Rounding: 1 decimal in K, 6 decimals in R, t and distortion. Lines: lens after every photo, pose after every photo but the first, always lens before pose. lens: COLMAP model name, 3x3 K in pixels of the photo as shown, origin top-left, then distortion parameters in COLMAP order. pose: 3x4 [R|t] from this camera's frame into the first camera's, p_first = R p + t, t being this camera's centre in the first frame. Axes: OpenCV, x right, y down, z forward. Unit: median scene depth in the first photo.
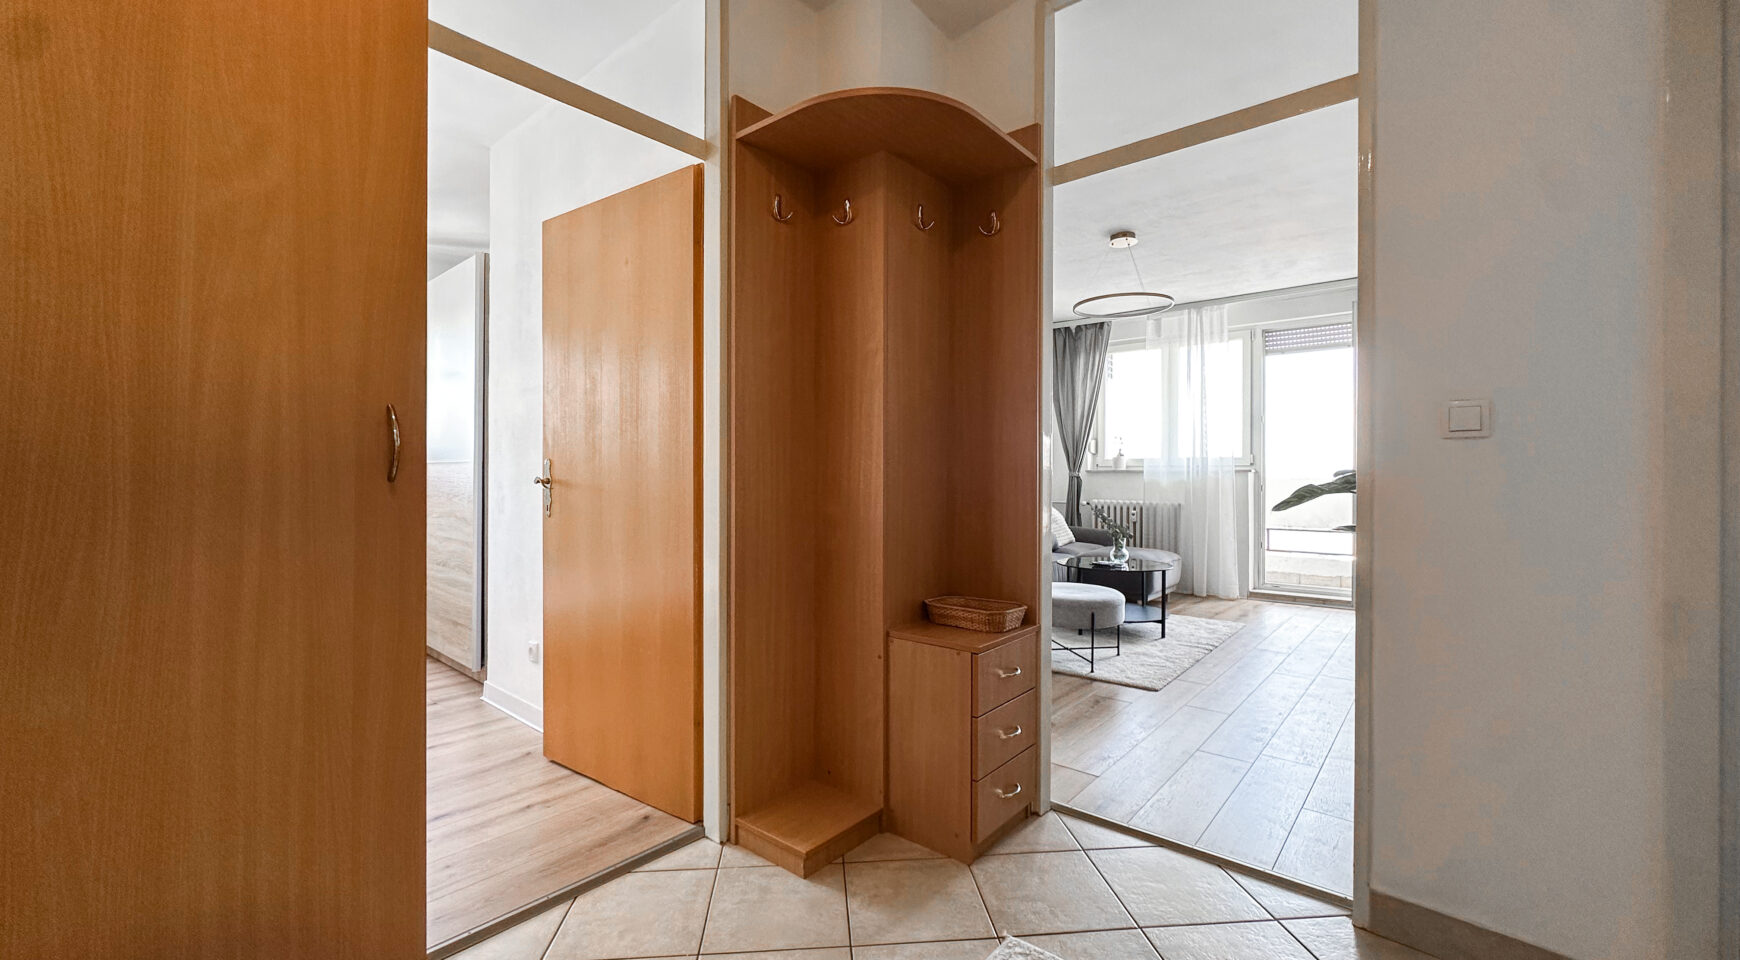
lens RADIAL K [[703.4, 0, 870.8], [0, 703.4, 470.5], [0, 0, 1]] dist [0.001568, -0.000049]
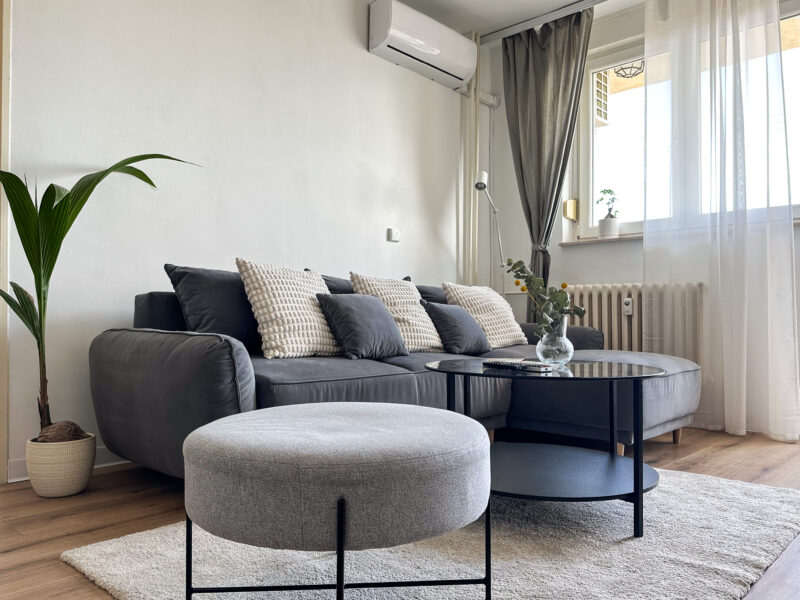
lens RADIAL K [[625.2, 0, 405.6], [0, 625.2, 302.6], [0, 0, 1]] dist [0.057284, -0.077802]
pose [[0.998284, -0.003726, -0.058443, 0.220232], [0.002765, 0.999860, -0.016513, 0.075222], [0.058496, 0.016323, 0.998154, 0.448177]]
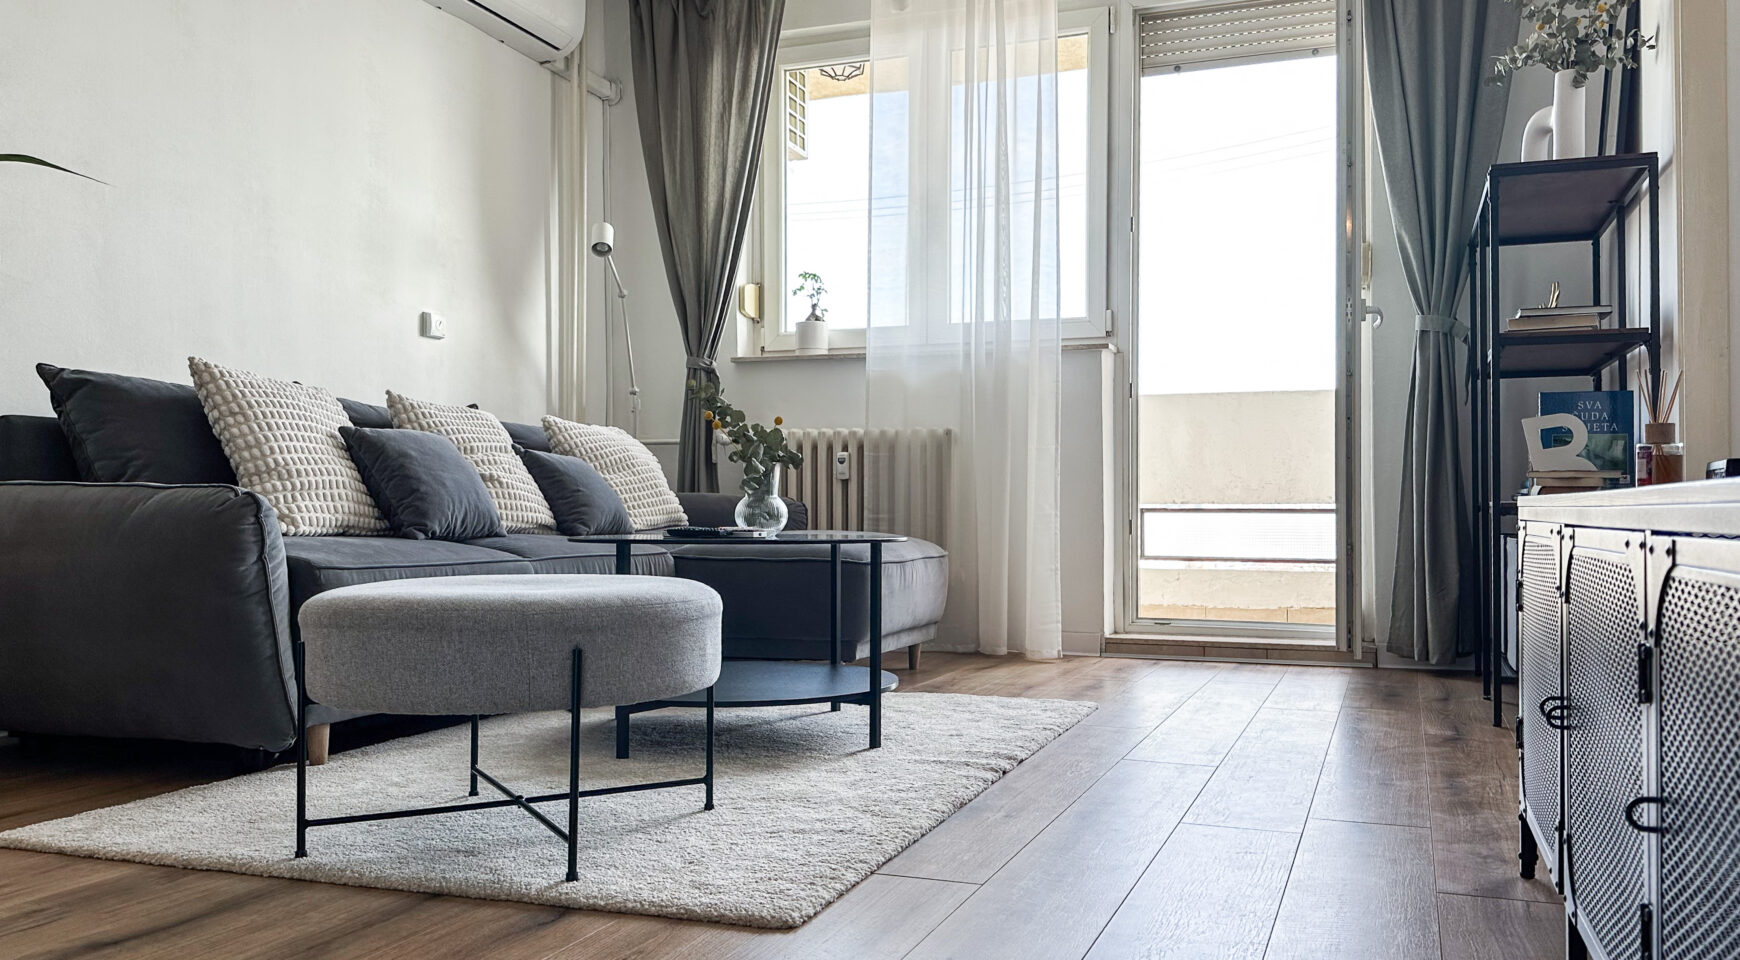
lens RADIAL K [[1349.9, 0, 902.4], [0, 1349.9, 483.8], [0, 0, 1]] dist [0.085871, -0.091654]
pose [[0.939782, 0.004660, 0.341744, 0.157505], [-0.000117, 0.999911, -0.013312, 0.091092], [-0.341776, 0.012470, 0.939699, 0.298728]]
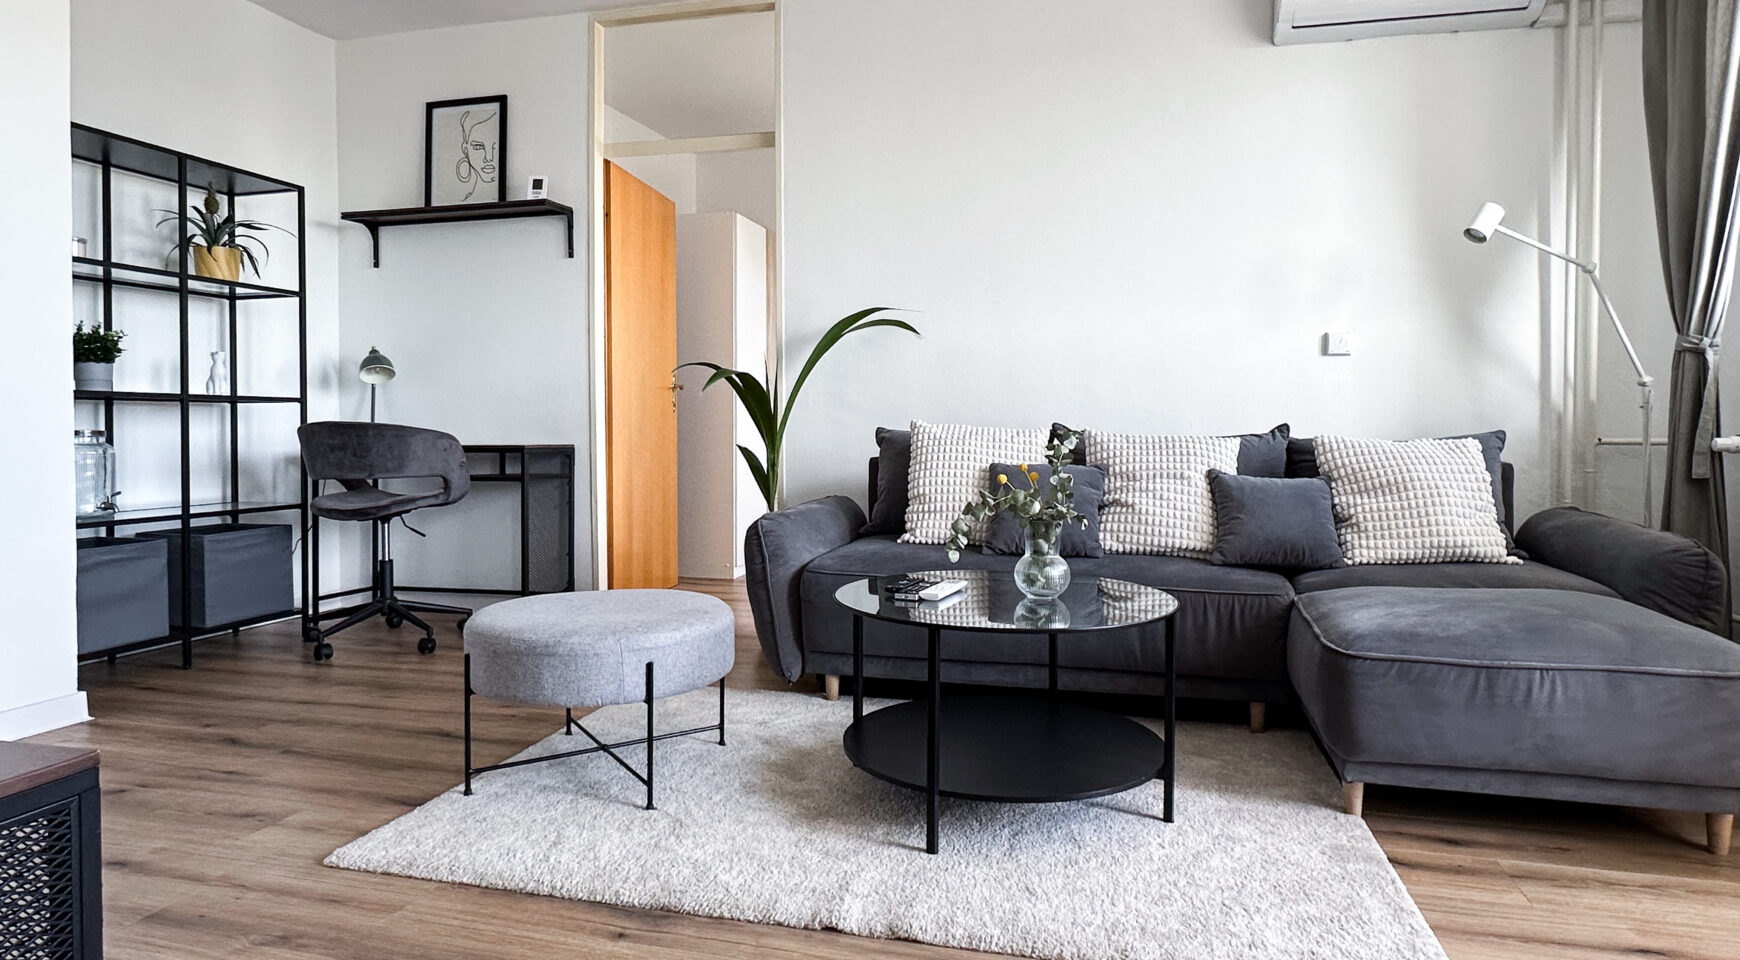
lens RADIAL K [[986.9, 0, 862.2], [0, 986.9, 440.7], [0, 0, 1]] dist [-0.002986, 0.000761]
pose [[0.430515, 0.014098, -0.902474, 0.574281], [0.004663, 0.999830, 0.017843, 0.040439], [0.902572, -0.011890, 0.430376, 0.585843]]
